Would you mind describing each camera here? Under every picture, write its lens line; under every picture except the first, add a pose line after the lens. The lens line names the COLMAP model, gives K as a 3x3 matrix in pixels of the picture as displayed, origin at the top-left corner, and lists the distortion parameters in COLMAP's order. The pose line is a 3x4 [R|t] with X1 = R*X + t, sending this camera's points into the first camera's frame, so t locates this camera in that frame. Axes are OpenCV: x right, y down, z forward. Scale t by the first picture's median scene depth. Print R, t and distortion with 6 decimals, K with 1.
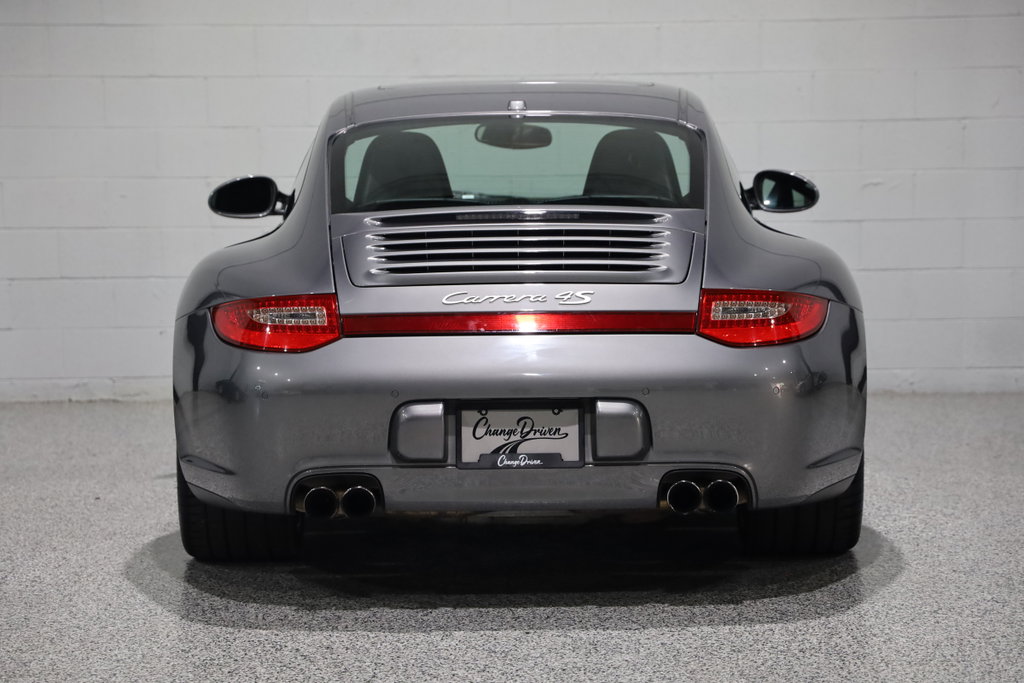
lens RADIAL K [[3236.8, 0, 512.4], [0, 3236.8, 349.7], [0, 0, 1]] dist [0.600932, 0.000000]
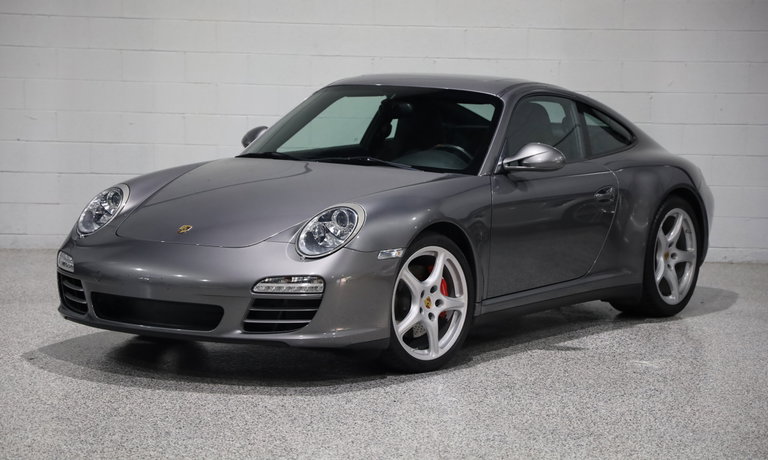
lens RADIAL K [[2325.2, 0, 386.6], [0, 2325.2, 225.5], [0, 0, 1]] dist [0.531025, 0.000000]
pose [[0.999225, 0.031116, 0.024099, -0.028752], [-0.031382, 0.999450, 0.010746, -0.019461], [-0.023751, -0.011494, 0.999652, -0.236641]]
